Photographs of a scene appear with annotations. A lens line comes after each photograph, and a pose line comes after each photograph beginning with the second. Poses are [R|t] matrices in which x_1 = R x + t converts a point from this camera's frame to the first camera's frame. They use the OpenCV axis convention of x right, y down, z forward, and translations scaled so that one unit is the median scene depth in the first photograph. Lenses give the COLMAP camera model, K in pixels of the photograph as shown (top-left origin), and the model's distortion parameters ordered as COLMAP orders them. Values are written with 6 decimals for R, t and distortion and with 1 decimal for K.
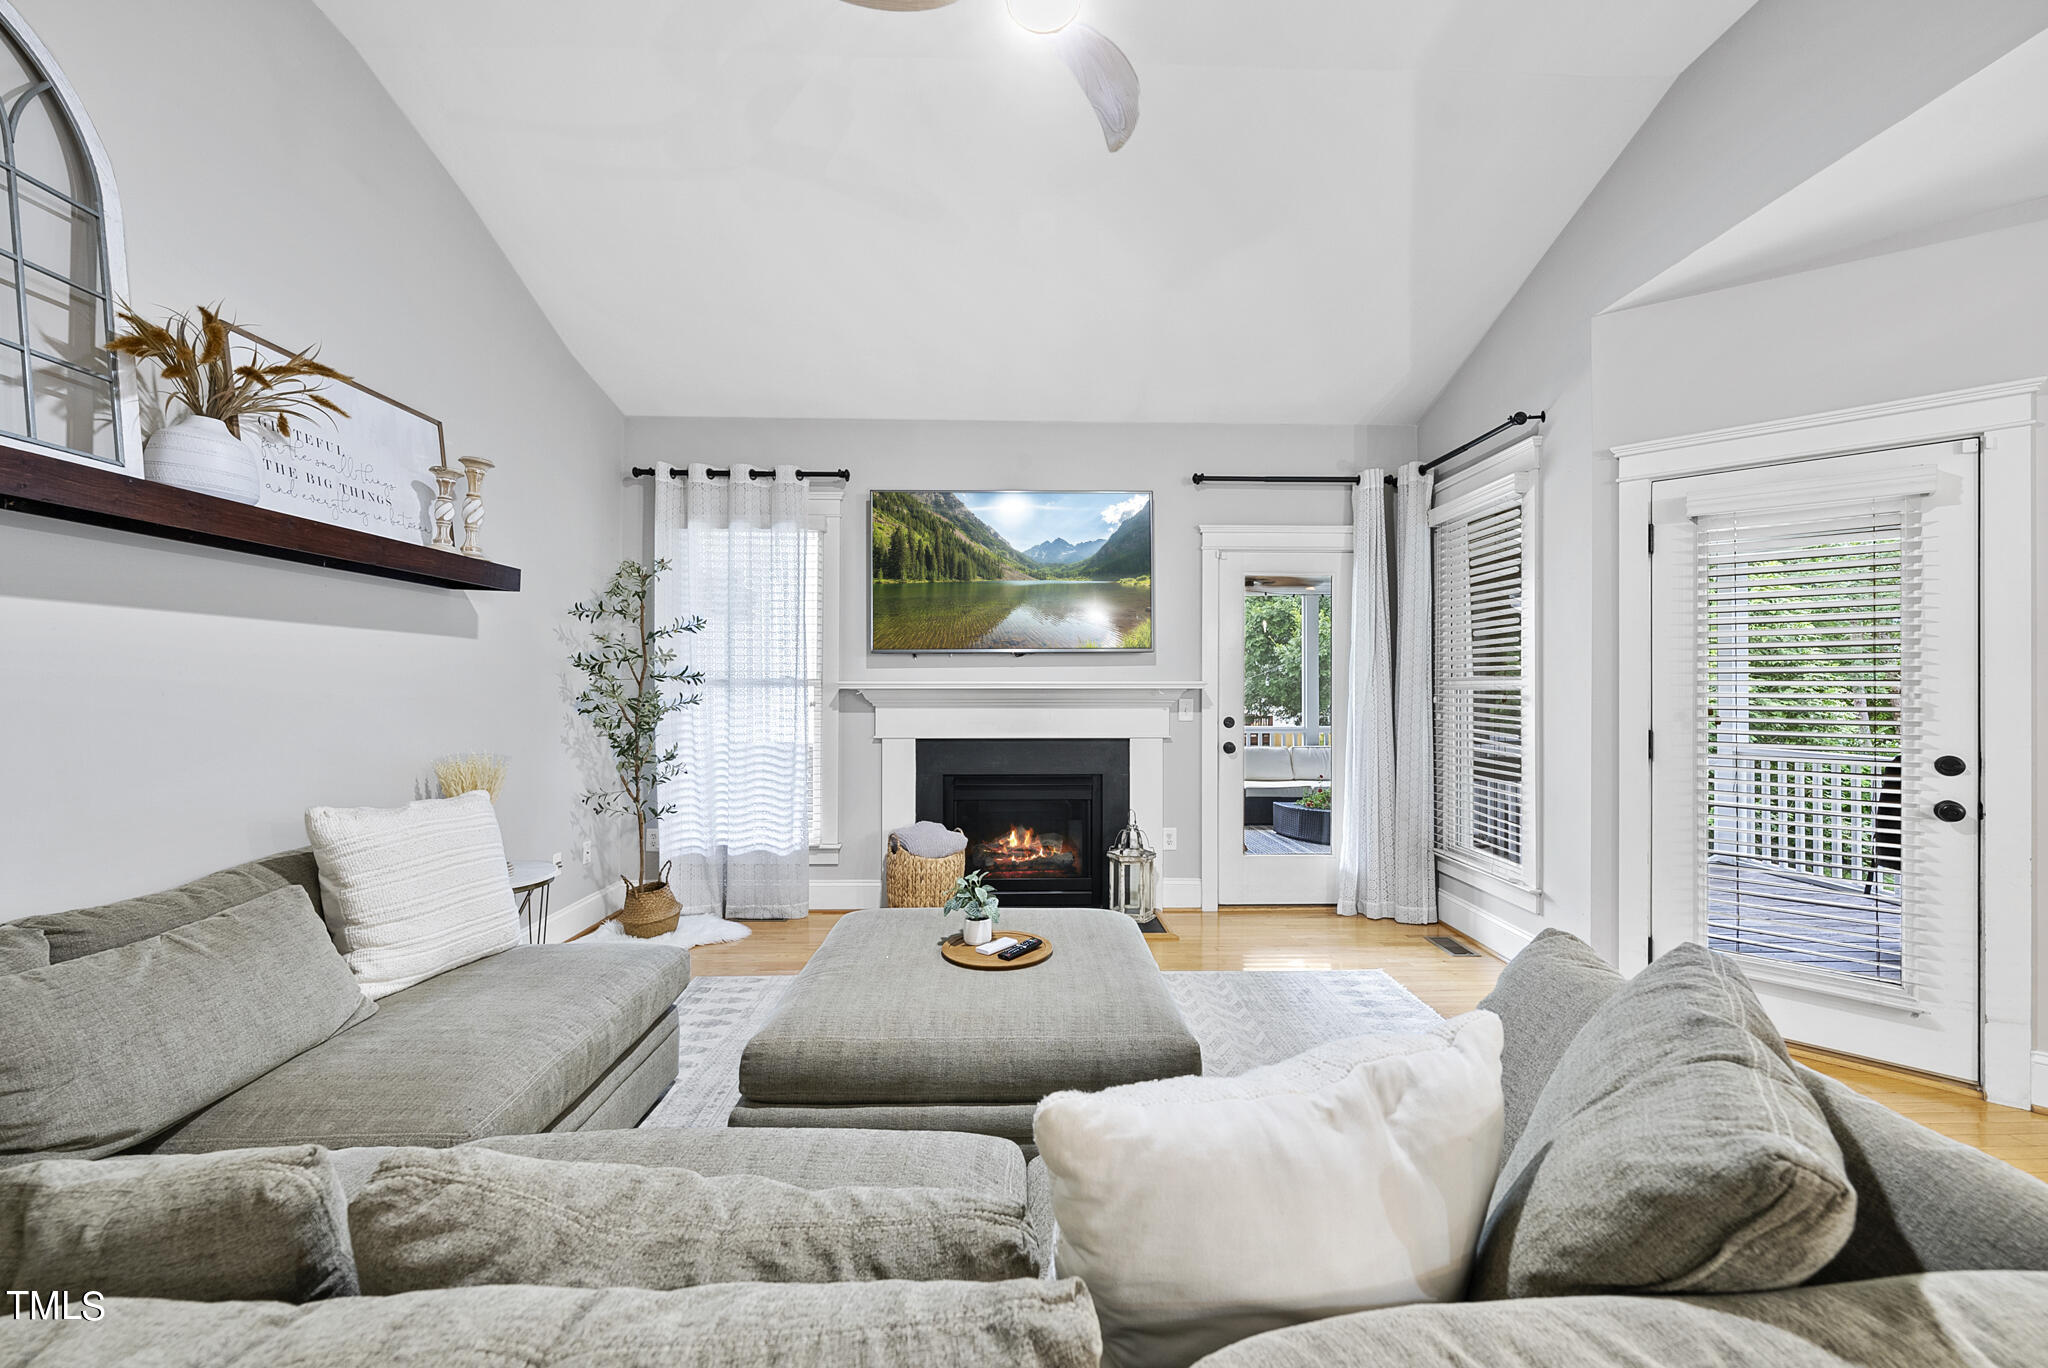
lens RADIAL K [[774.5, 0, 1024.1], [0, 774.5, 680.0], [0, 0, 1]] dist [-0.007099, 0.000930]
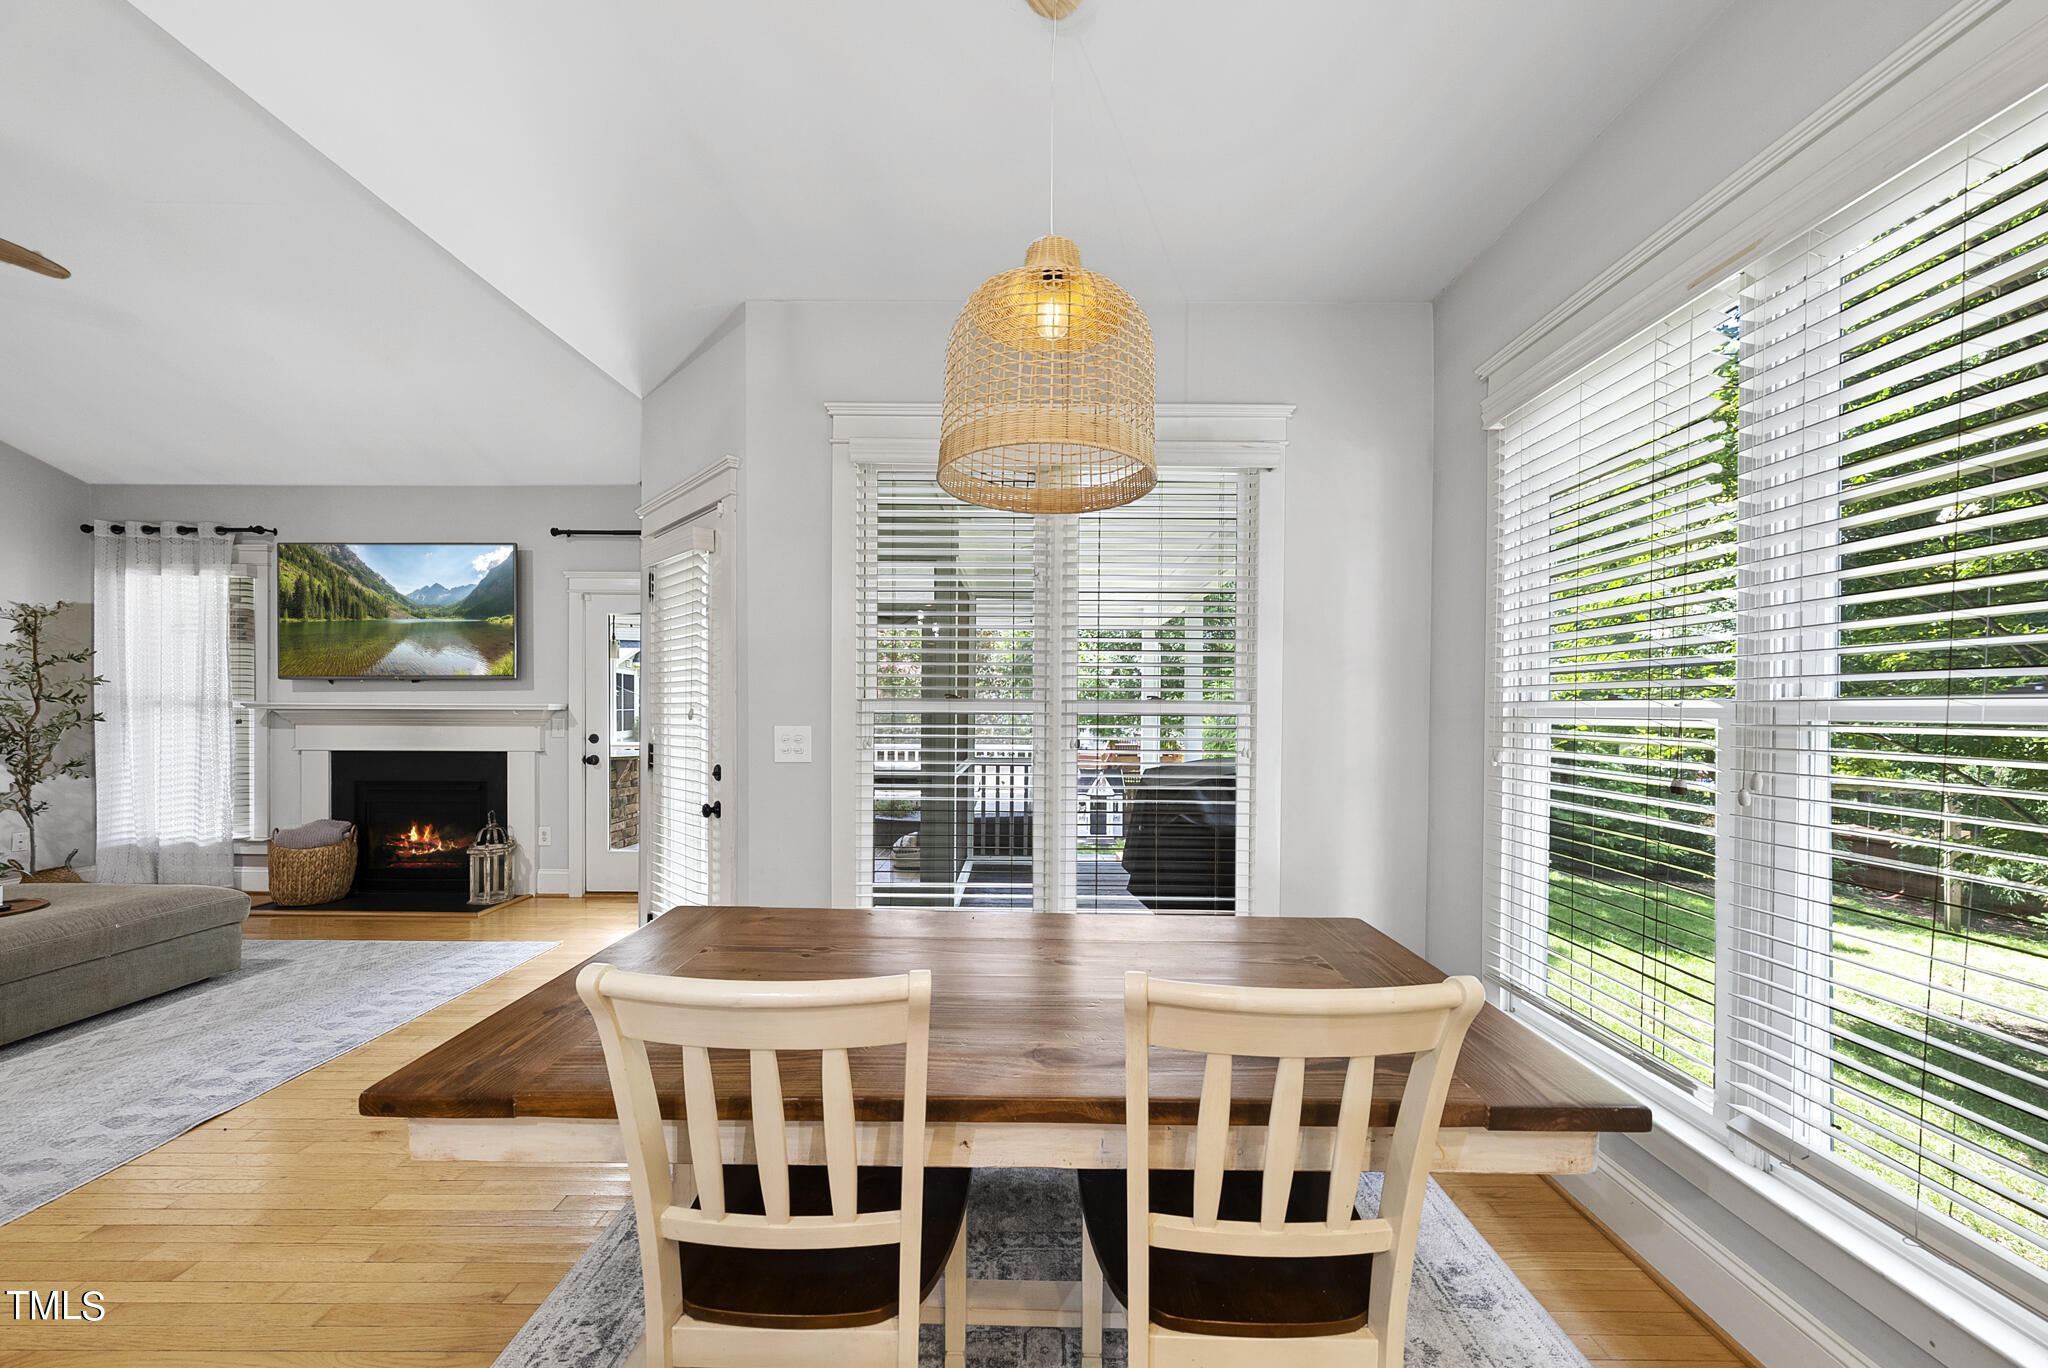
lens RADIAL K [[711.3, 0, 997.1], [0, 711.3, 700.8], [0, 0, 1]] dist [-0.001062, 0.000544]
pose [[0.999702, 0.001735, -0.024336, 0.942972], [-0.001733, 0.999998, 0.000086, -0.003170], [0.024337, -0.000043, 0.999704, -0.077789]]
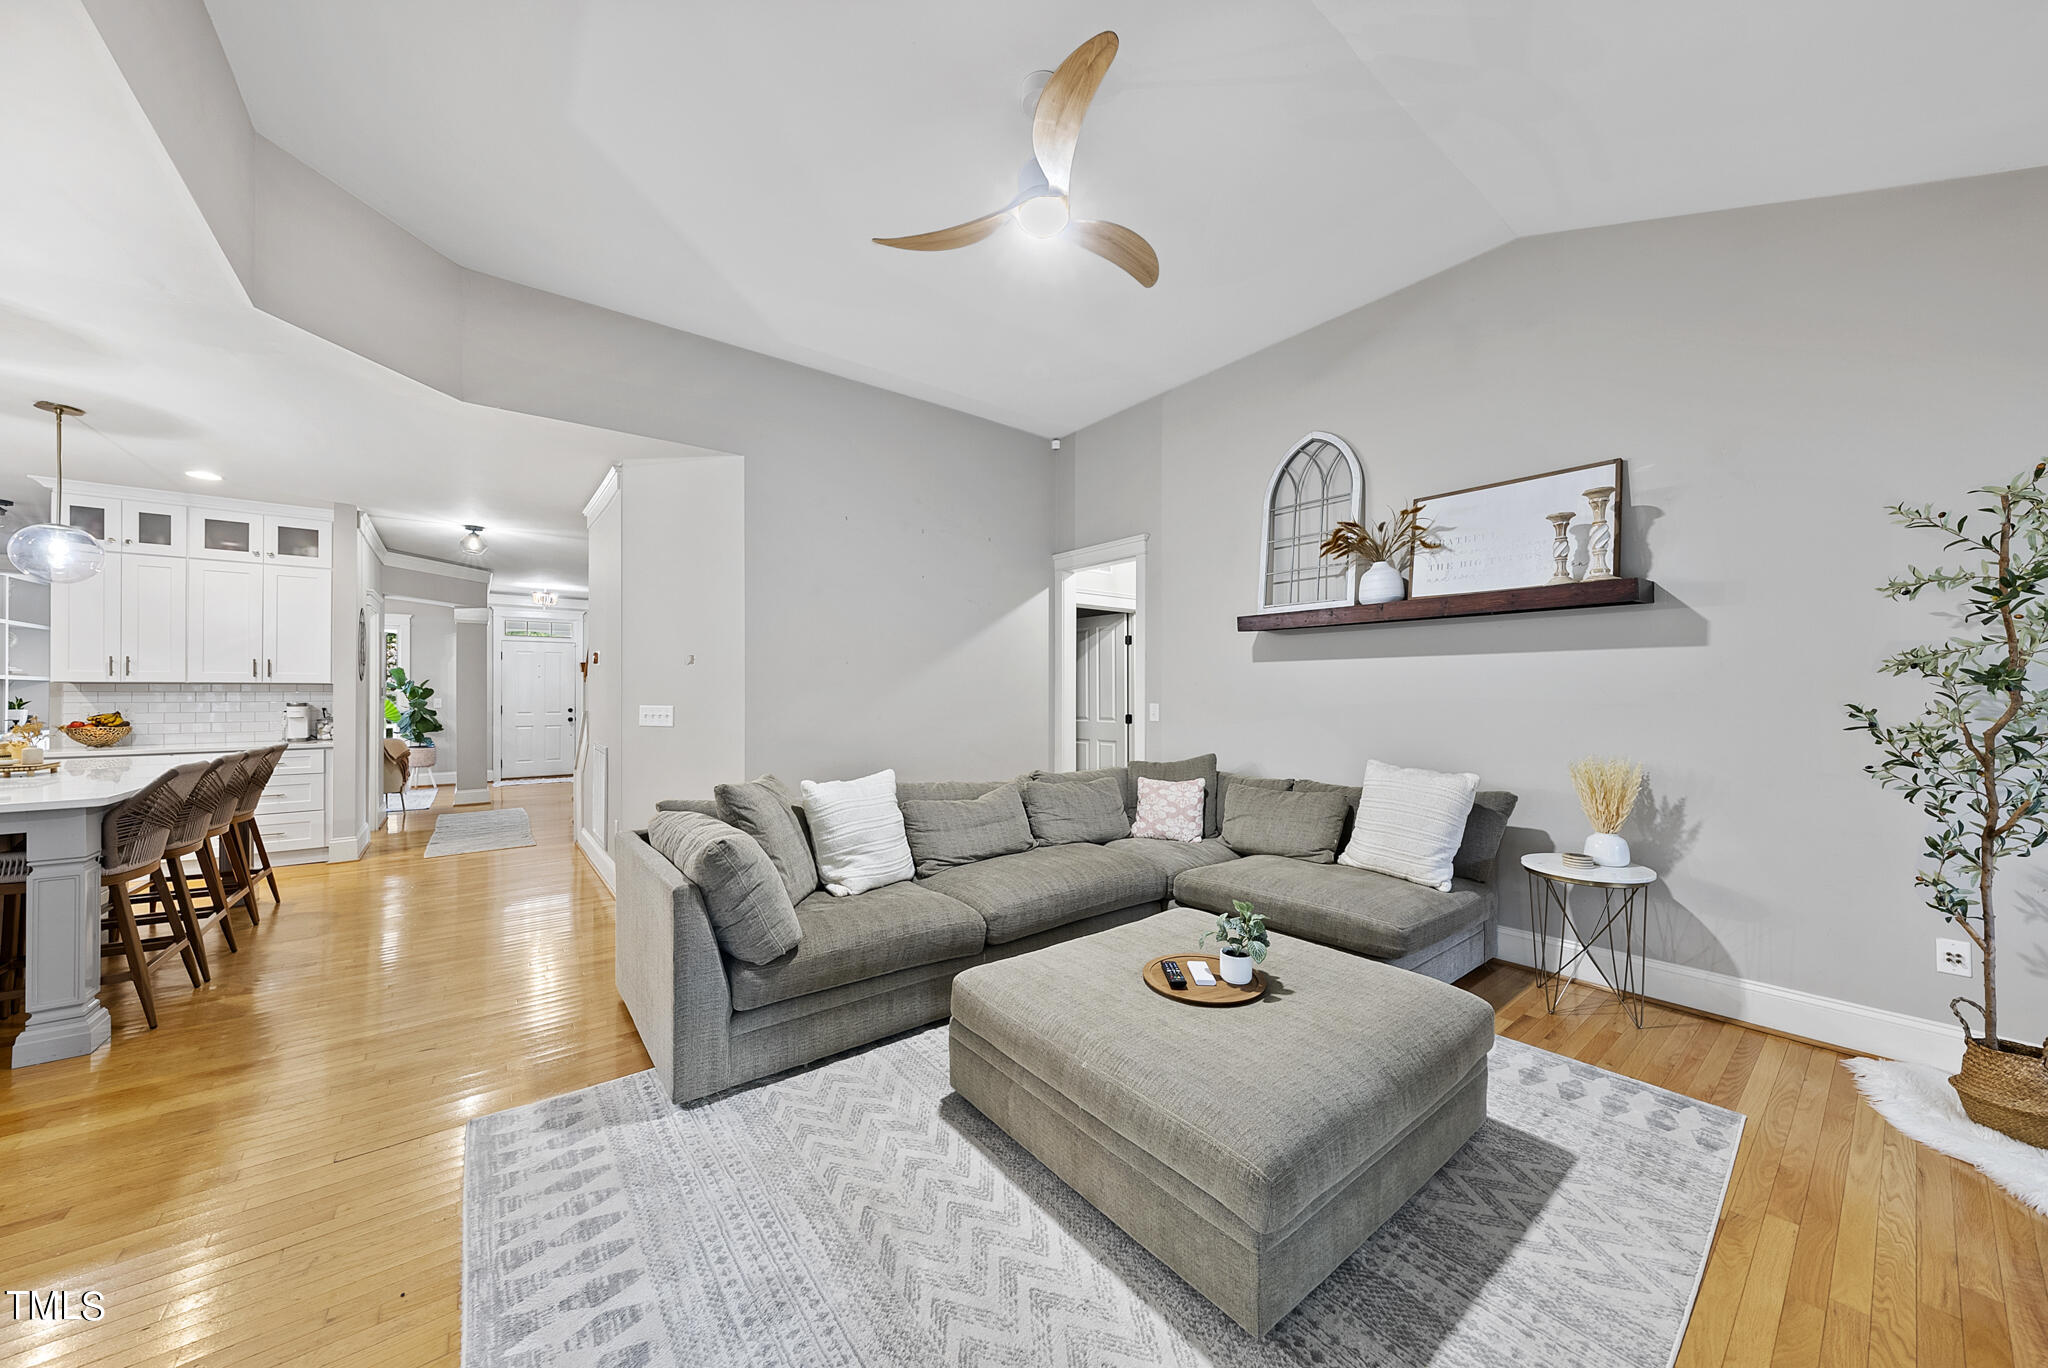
lens RADIAL K [[711.3, 0, 1037.7], [0, 711.3, 686.6], [0, 0, 1]] dist [-0.001062, 0.000544]
pose [[-0.780751, -0.004044, -0.624829, 0.371154], [0.007440, 0.999848, -0.015768, 0.003739], [0.624798, -0.016959, -0.780602, 0.872108]]
